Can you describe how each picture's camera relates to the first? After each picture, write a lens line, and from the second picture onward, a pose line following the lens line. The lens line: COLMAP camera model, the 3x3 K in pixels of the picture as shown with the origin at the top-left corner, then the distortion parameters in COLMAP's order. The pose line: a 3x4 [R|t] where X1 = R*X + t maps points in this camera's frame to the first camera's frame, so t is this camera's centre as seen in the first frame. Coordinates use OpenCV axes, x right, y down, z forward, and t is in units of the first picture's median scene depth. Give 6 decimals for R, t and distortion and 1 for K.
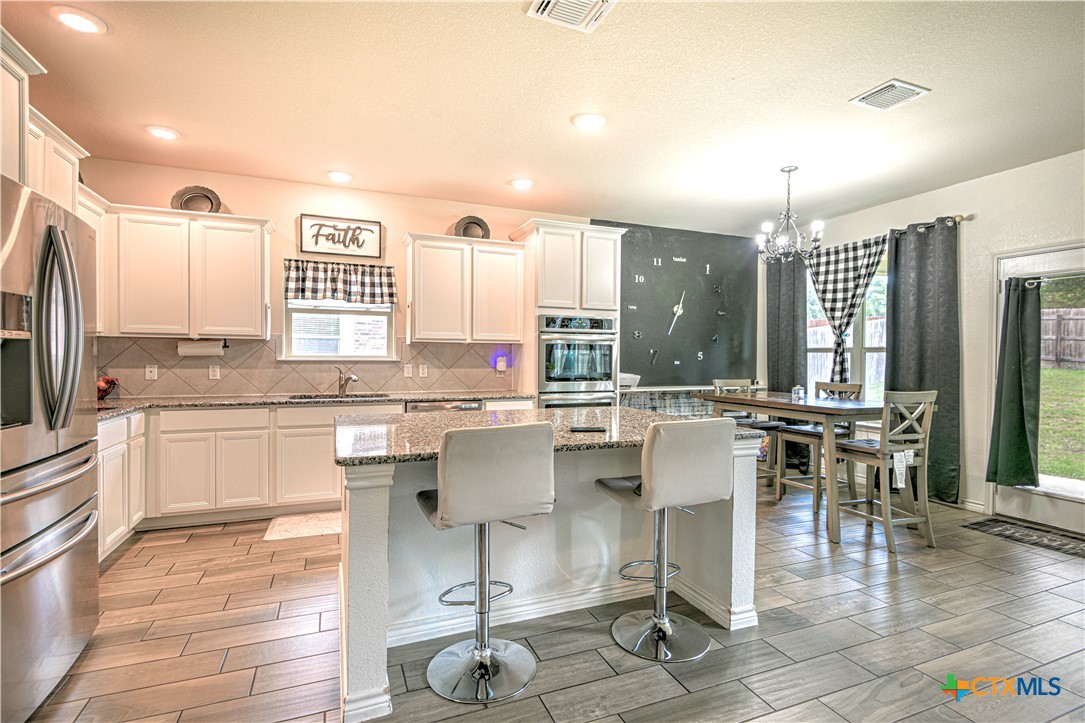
lens RADIAL K [[514.6, 0, 542.5], [0, 514.6, 361.5], [0, 0, 1]] dist [-0.000744, -0.000006]
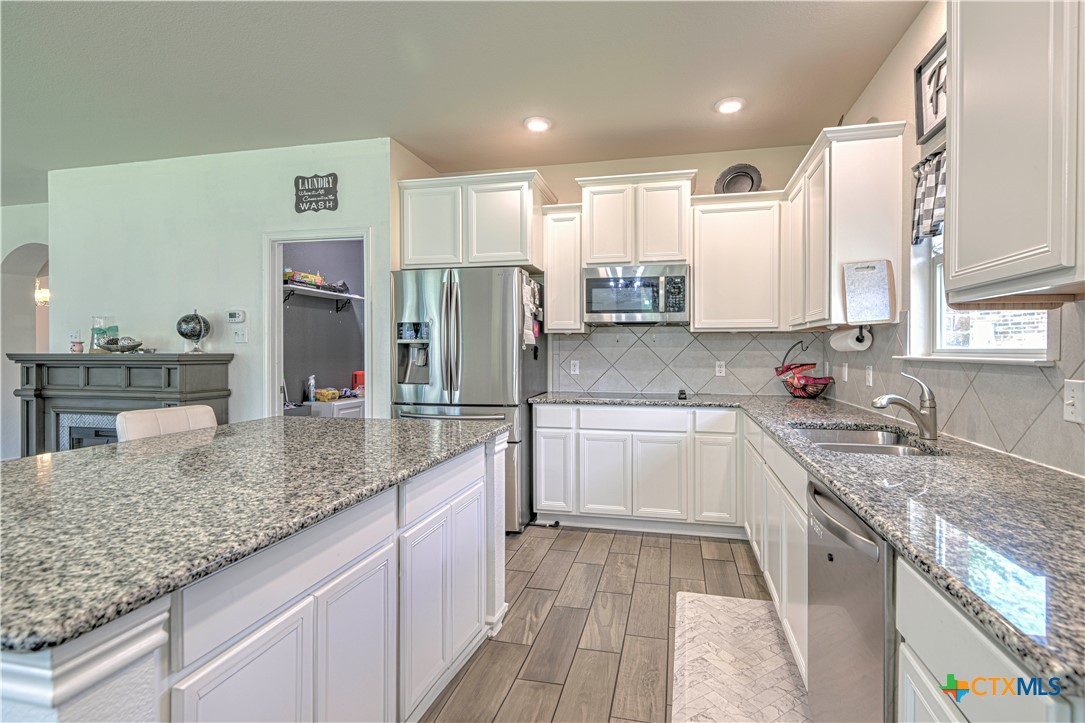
lens RADIAL K [[514.6, 0, 542.5], [0, 514.6, 361.5], [0, 0, 1]] dist [-0.000744, -0.000006]
pose [[-0.599155, 0.011595, -0.800549, 0.139364], [-0.005524, 0.999811, 0.018615, -0.006570], [0.800614, 0.015576, -0.598978, 0.942134]]
